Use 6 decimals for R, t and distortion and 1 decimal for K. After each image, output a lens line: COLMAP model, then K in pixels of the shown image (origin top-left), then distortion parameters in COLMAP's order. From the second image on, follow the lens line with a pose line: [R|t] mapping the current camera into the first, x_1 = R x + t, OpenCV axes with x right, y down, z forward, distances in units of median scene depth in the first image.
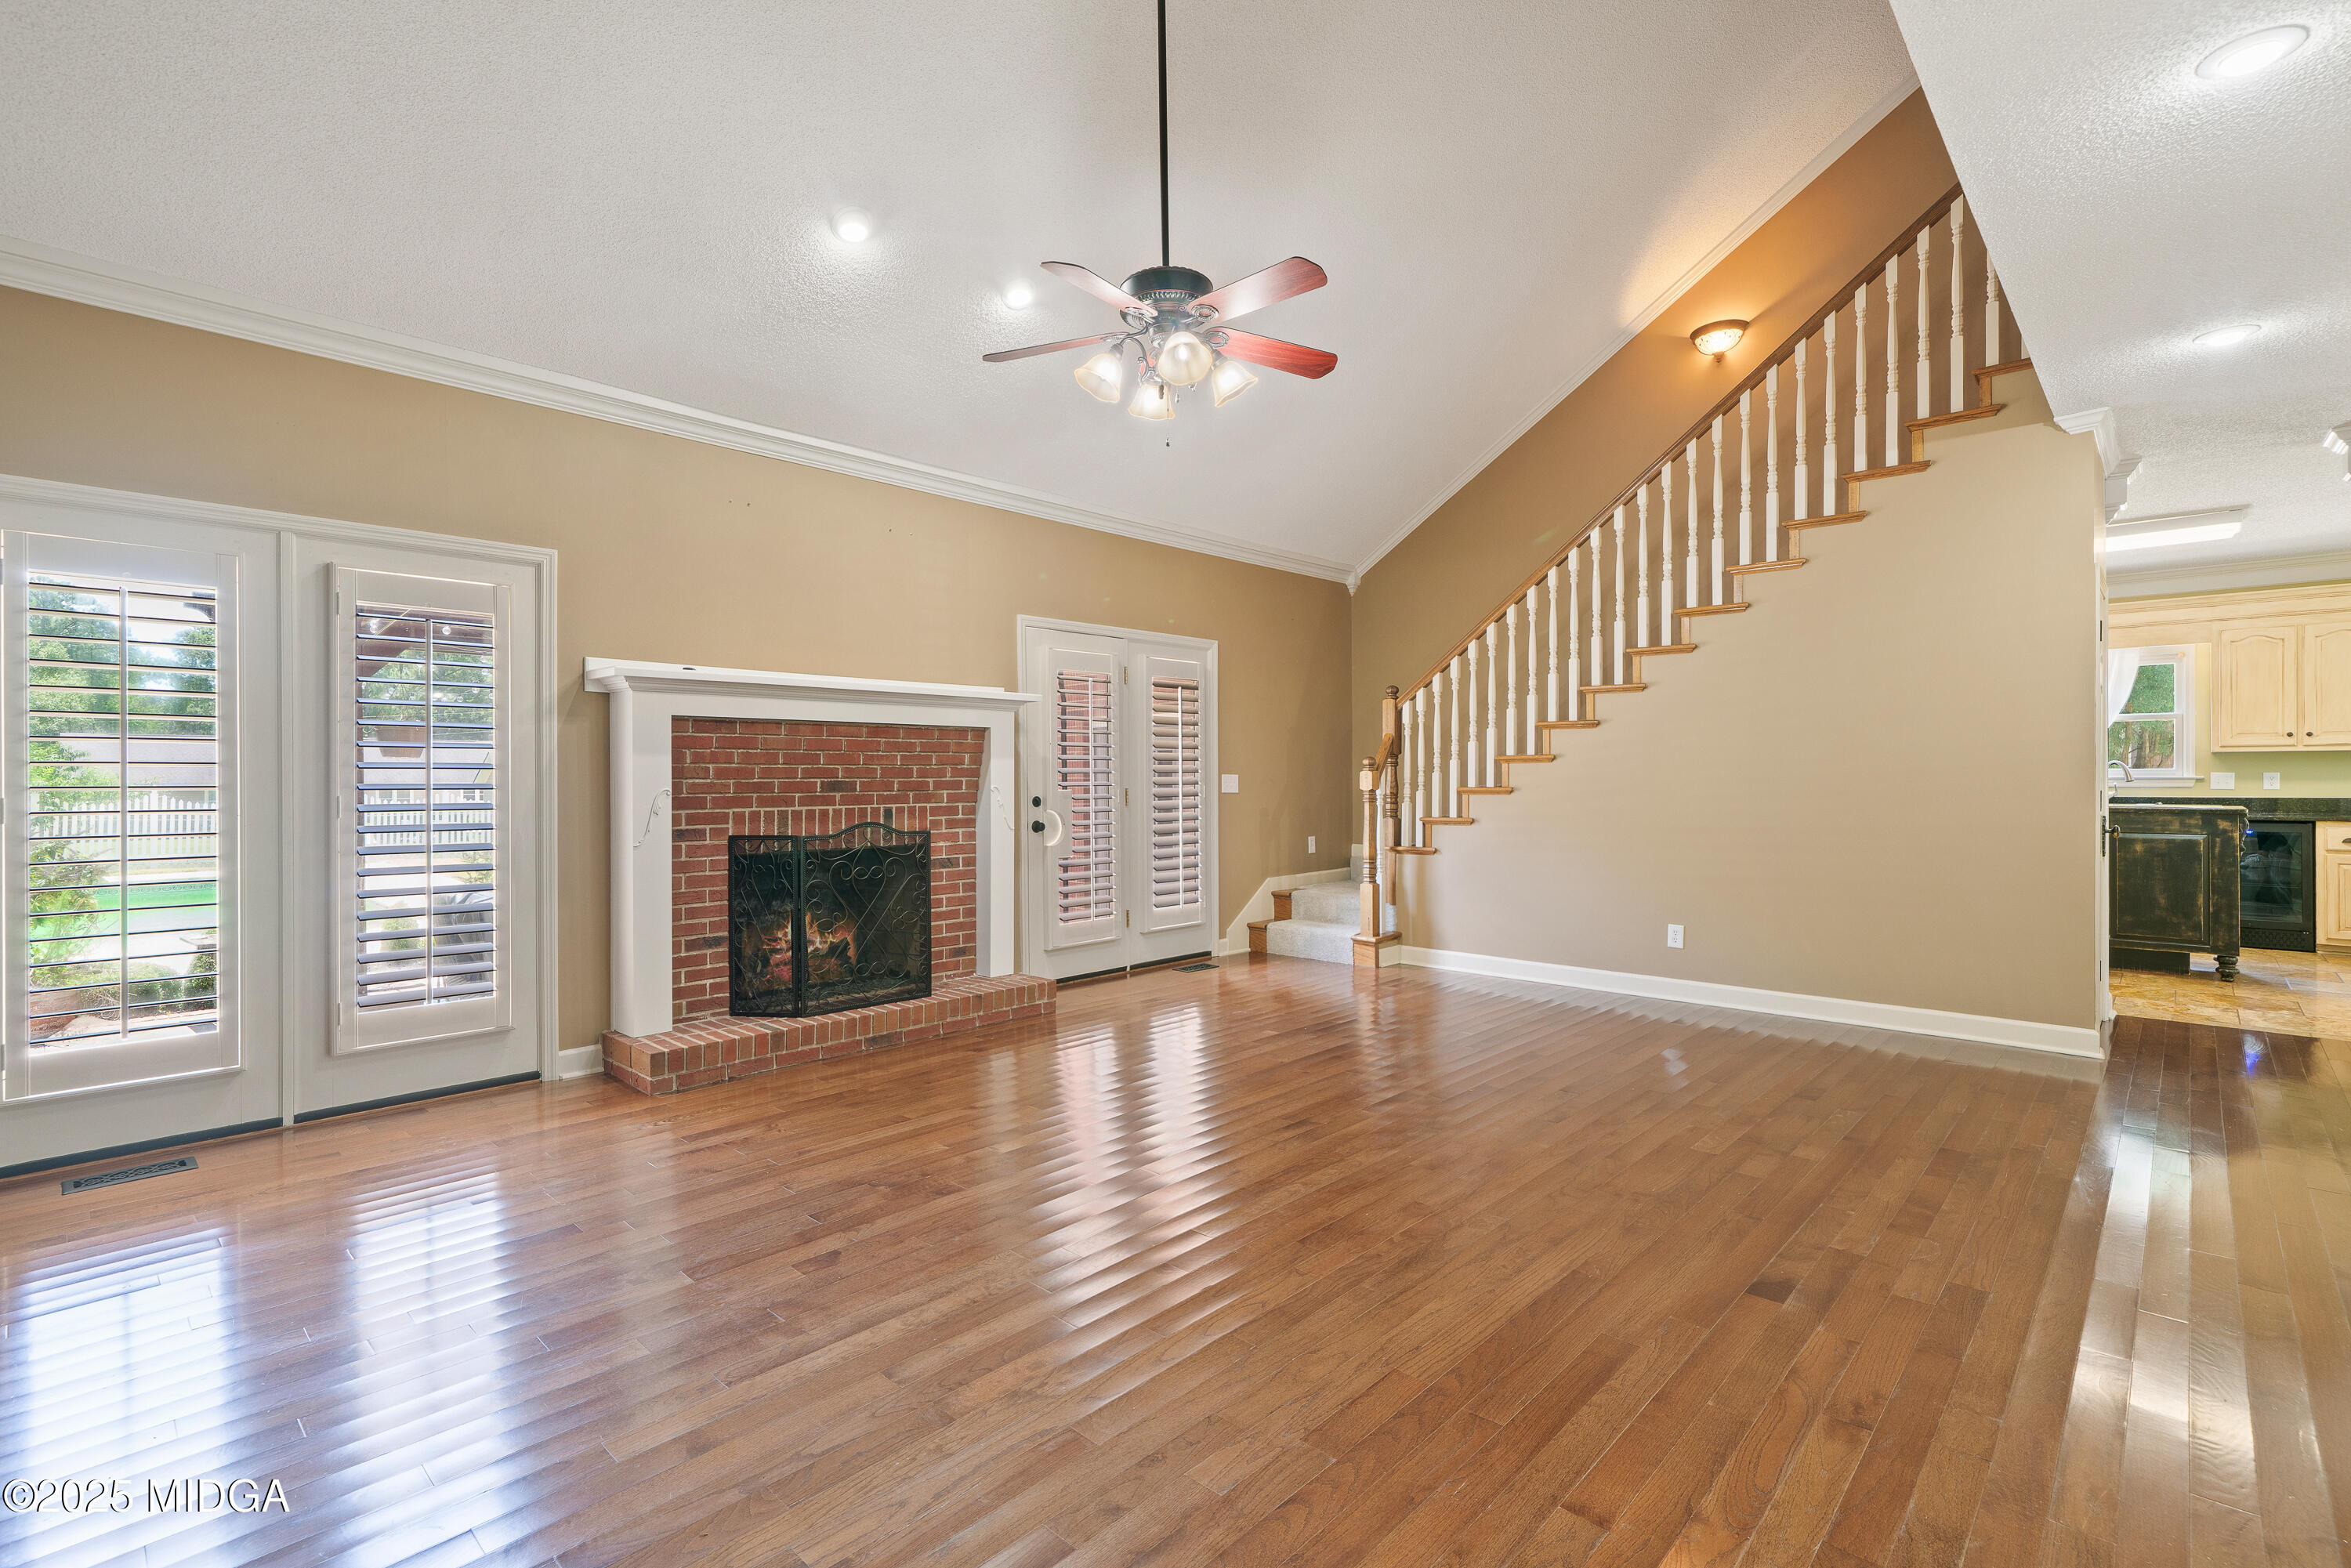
lens RADIAL K [[1073.0, 0, 1160.9], [0, 1073.0, 782.3], [0, 0, 1]] dist [0.001329, 0.000499]
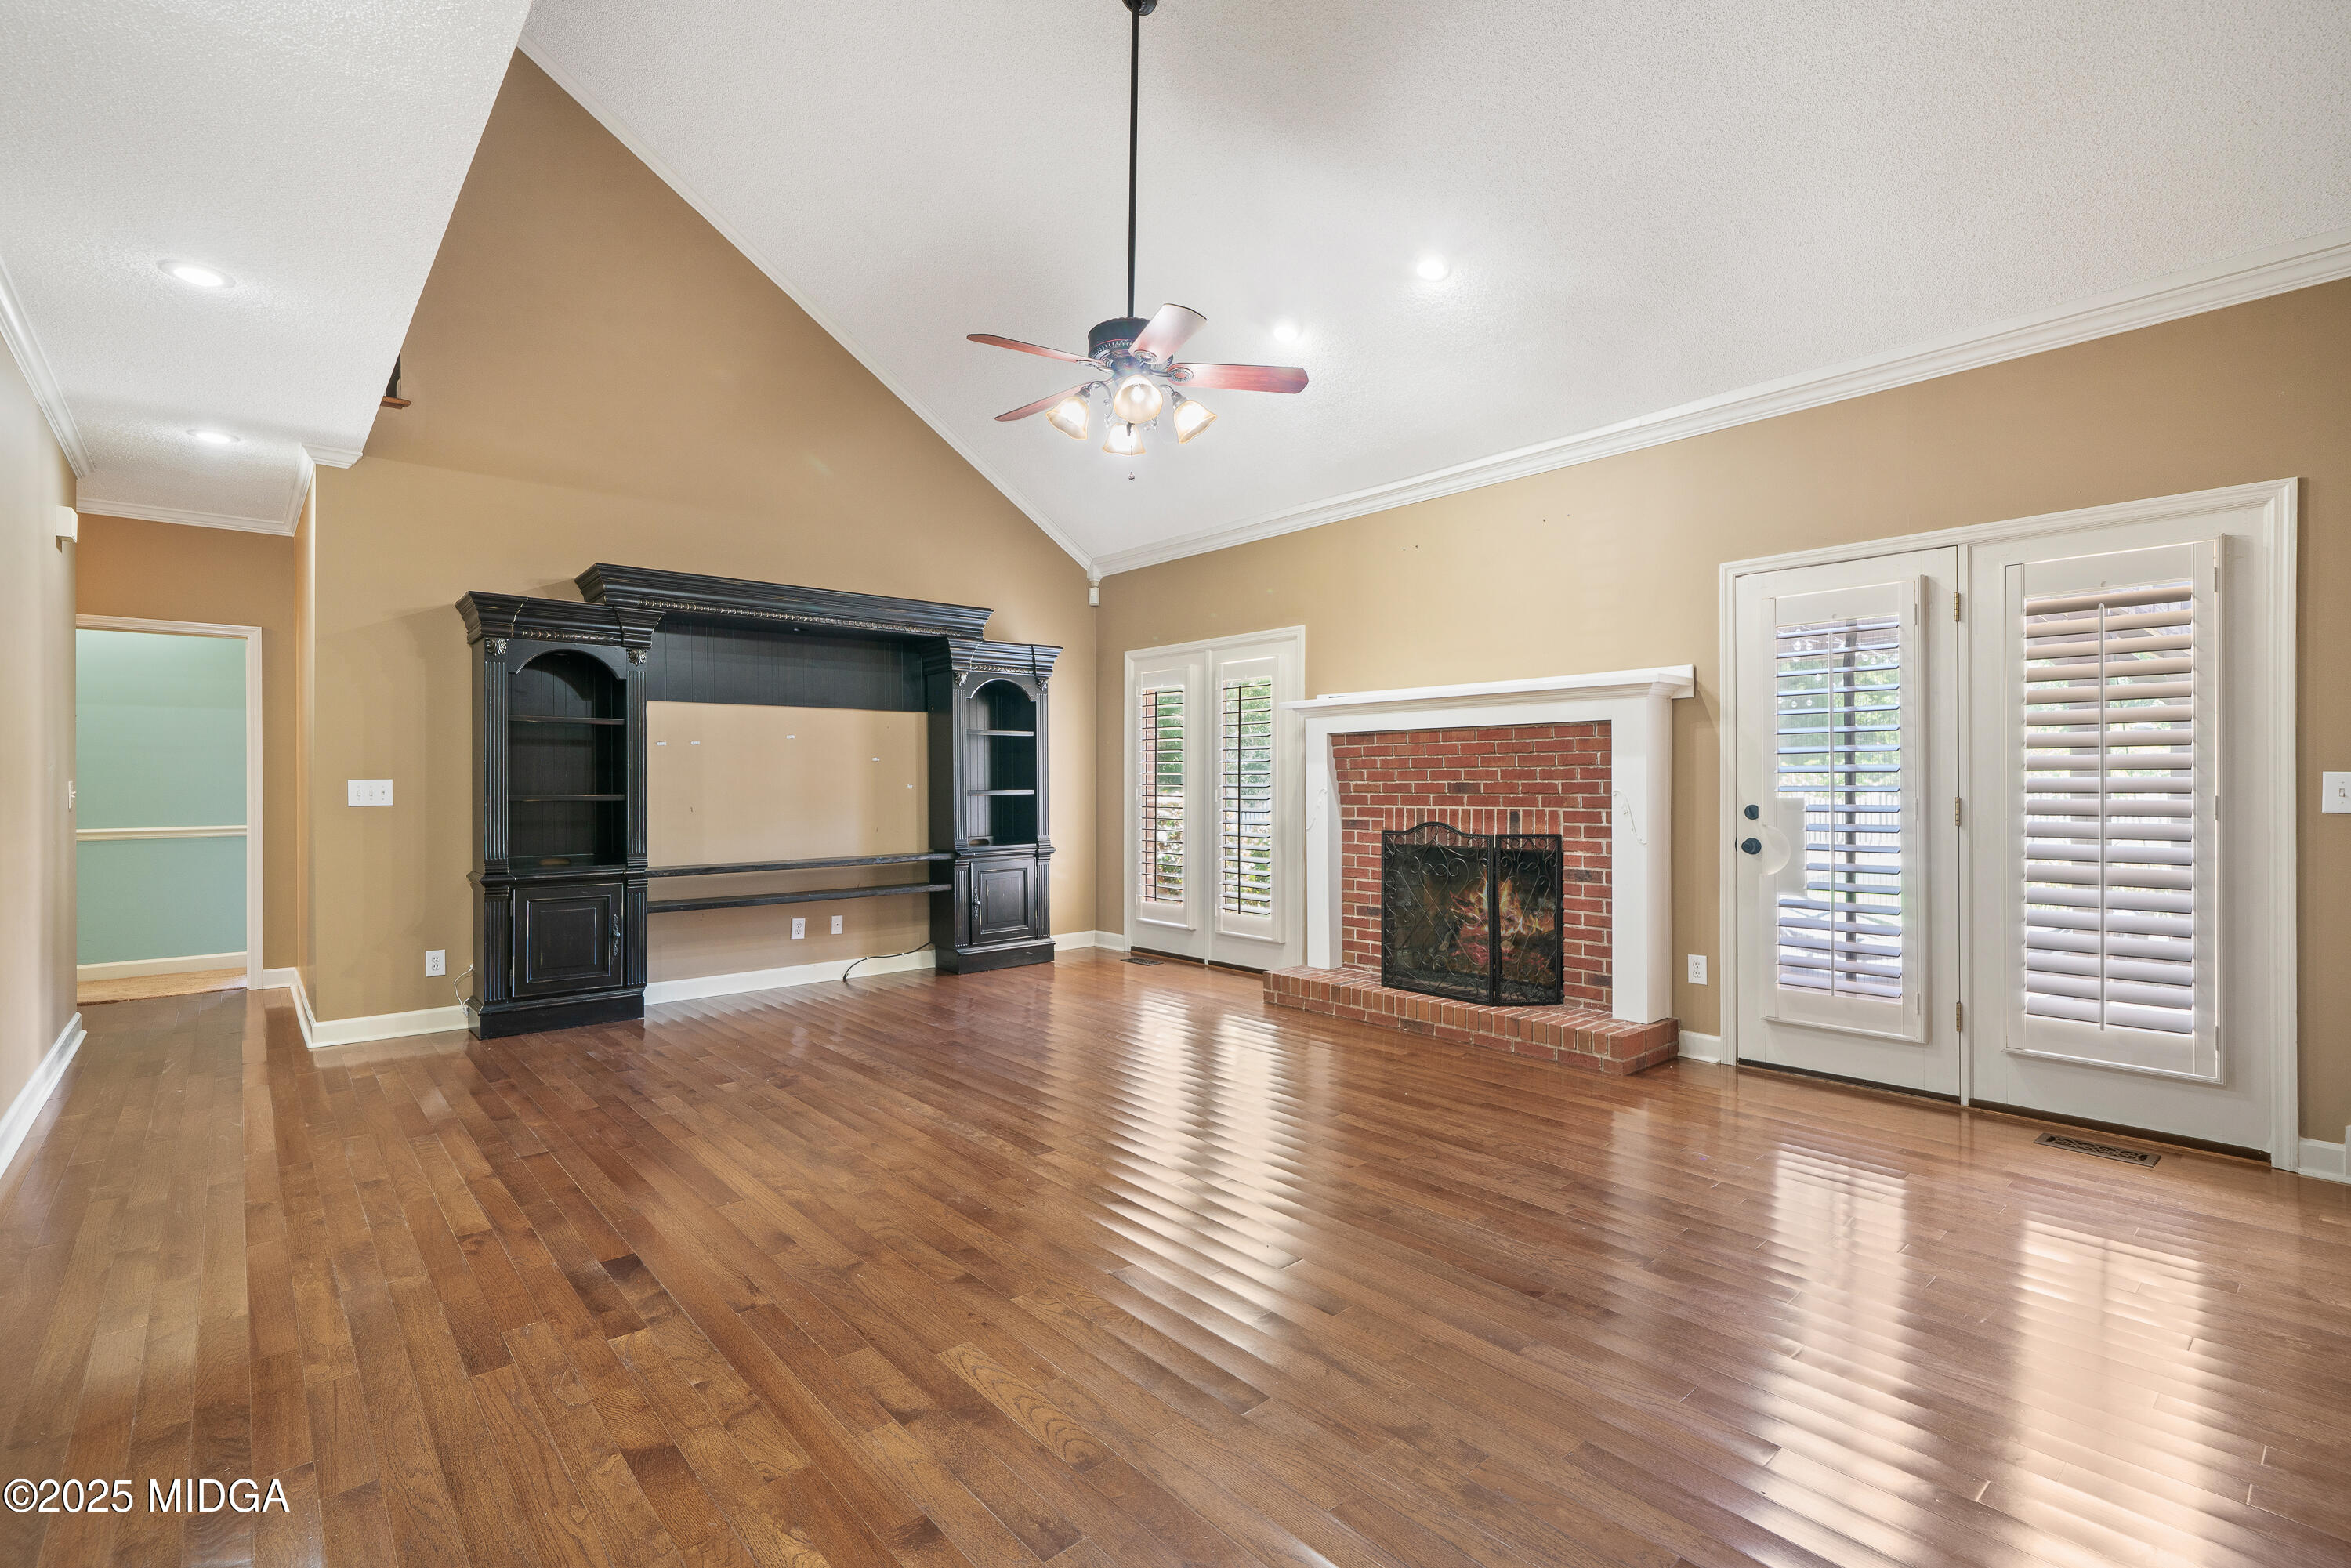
lens RADIAL K [[1073.0, 0, 1172.5], [0, 1073.0, 780.7], [0, 0, 1]] dist [0.001329, 0.000499]
pose [[-0.088752, 0.002462, -0.996051, 0.783319], [-0.000585, 0.999997, 0.002524, -0.005888], [0.996054, 0.000806, -0.088751, 0.811520]]
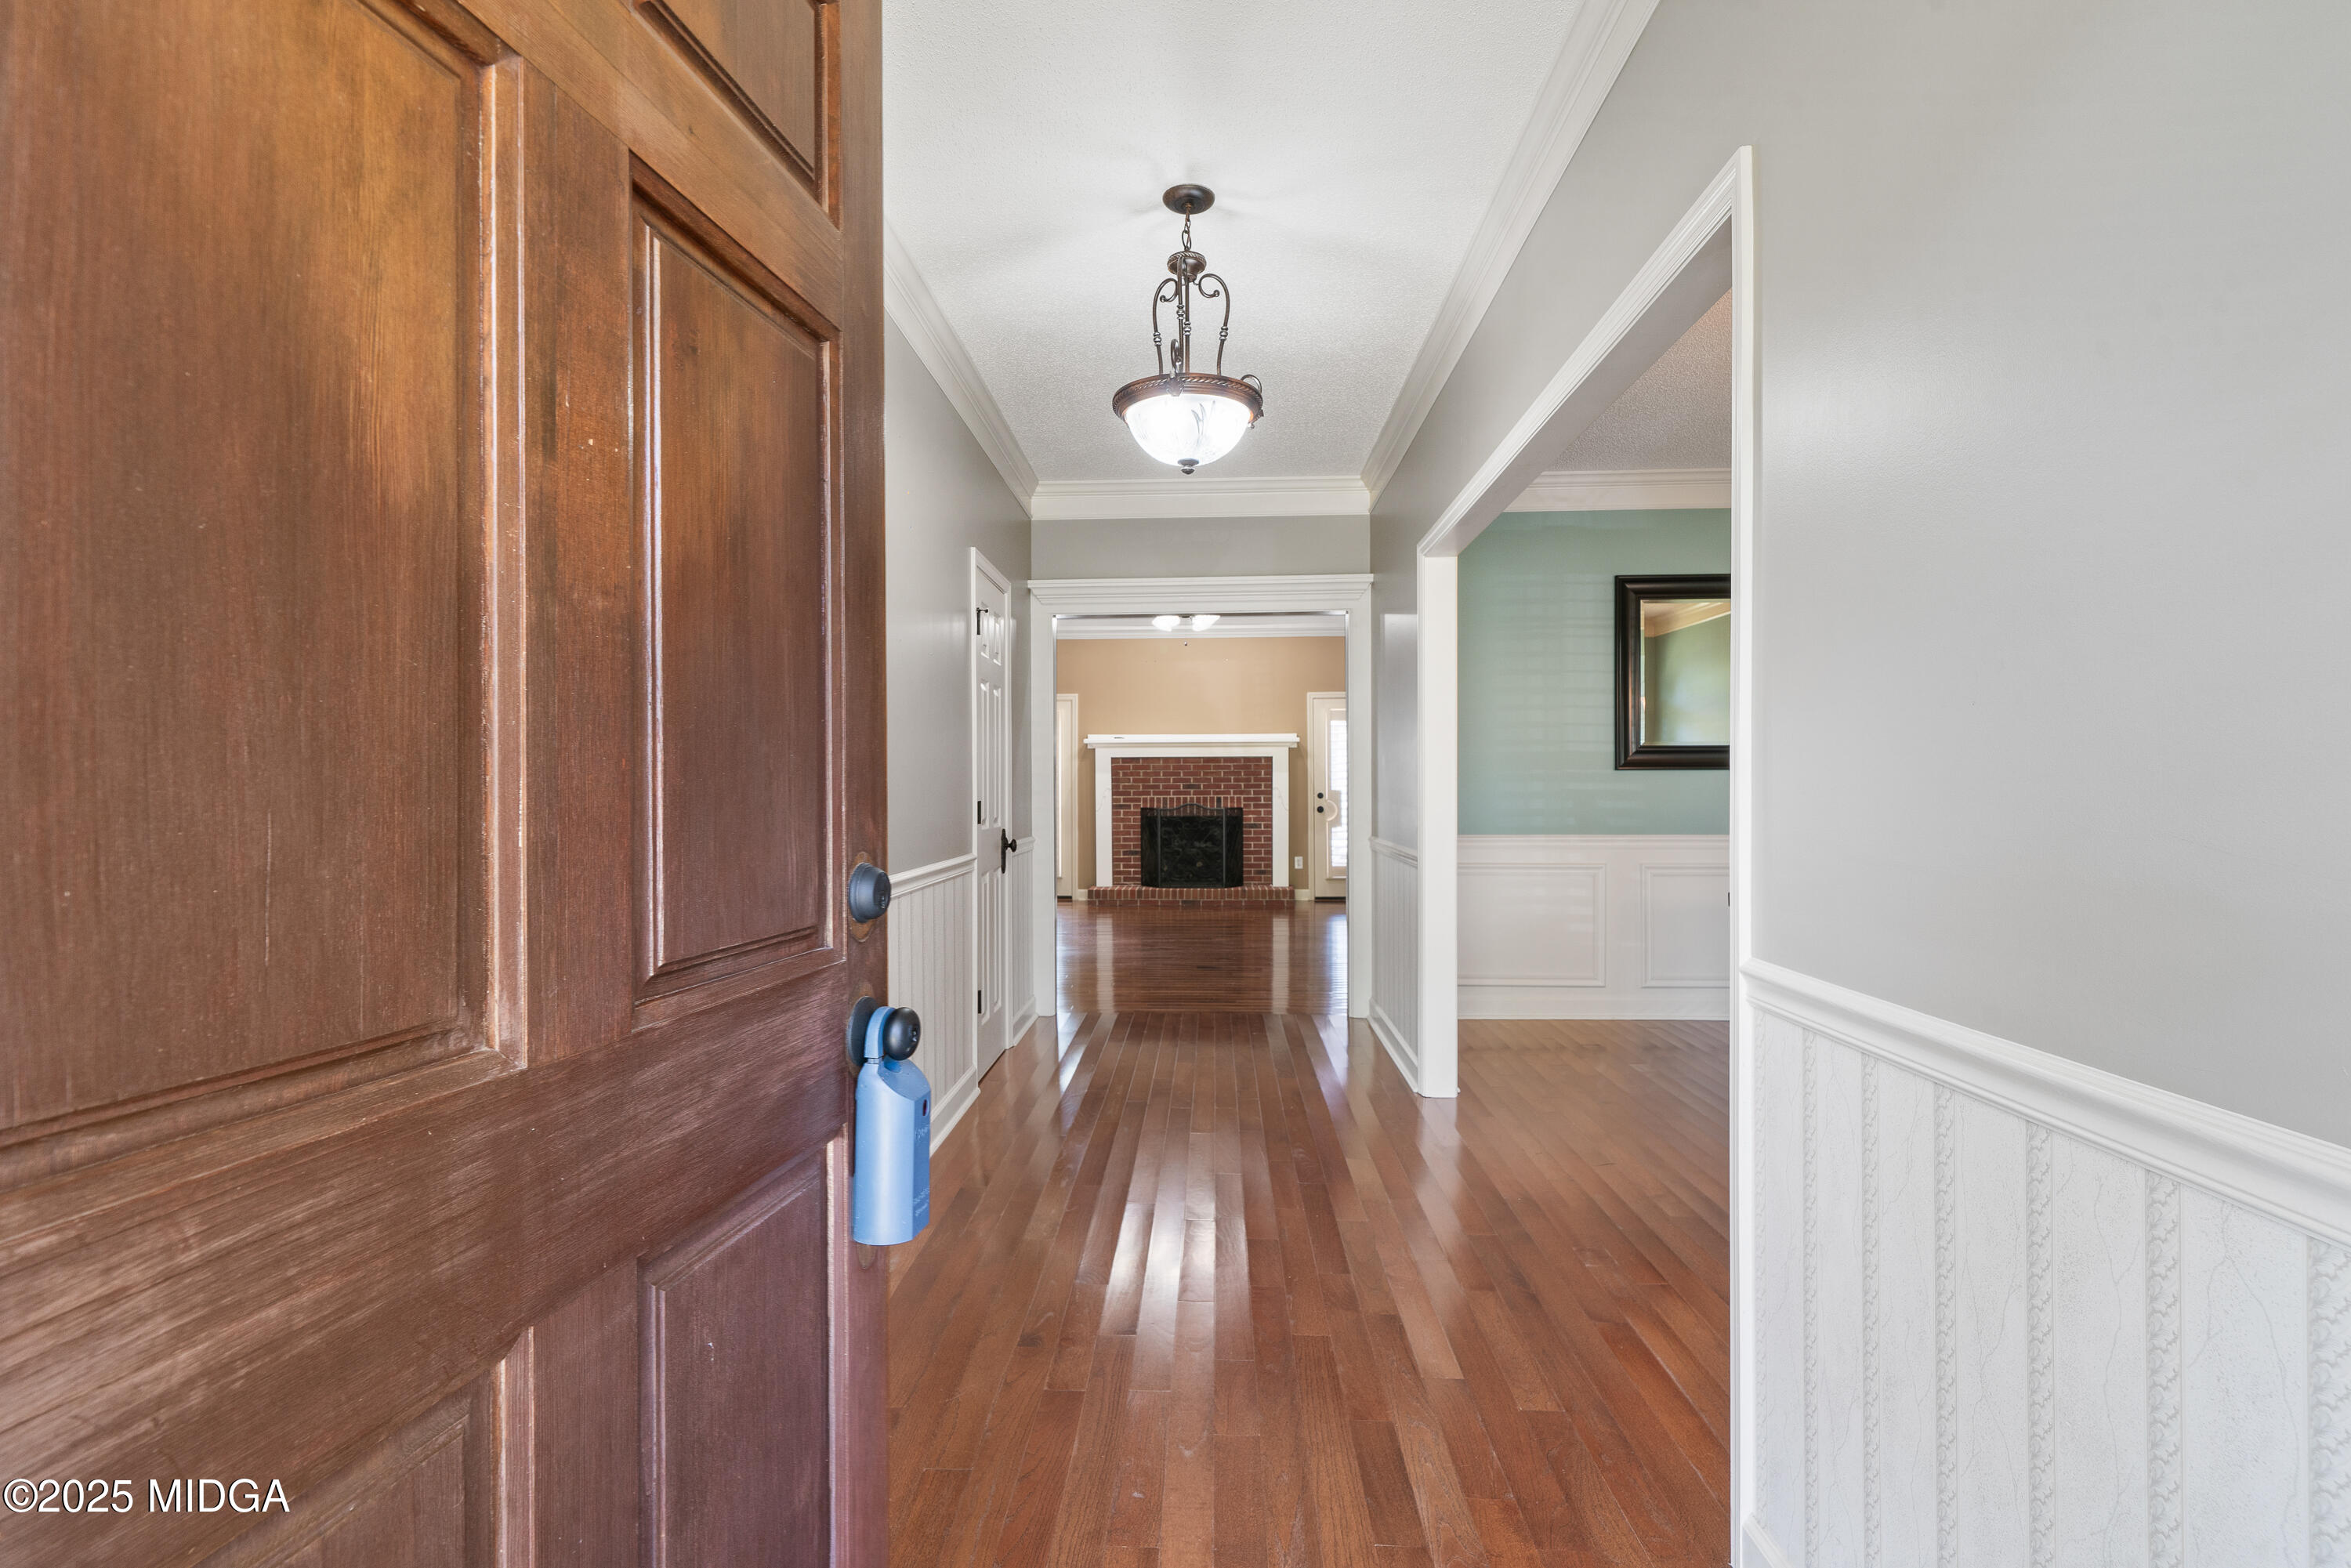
lens RADIAL K [[1073.0, 0, 1175.2], [0, 1073.0, 783.5], [0, 0, 1]] dist [0.001329, 0.000499]
pose [[0.661325, 0.001235, -0.750098, 1.294831], [-0.001162, 0.999999, 0.000622, -0.003950], [0.750098, 0.000460, 0.661326, -0.446967]]
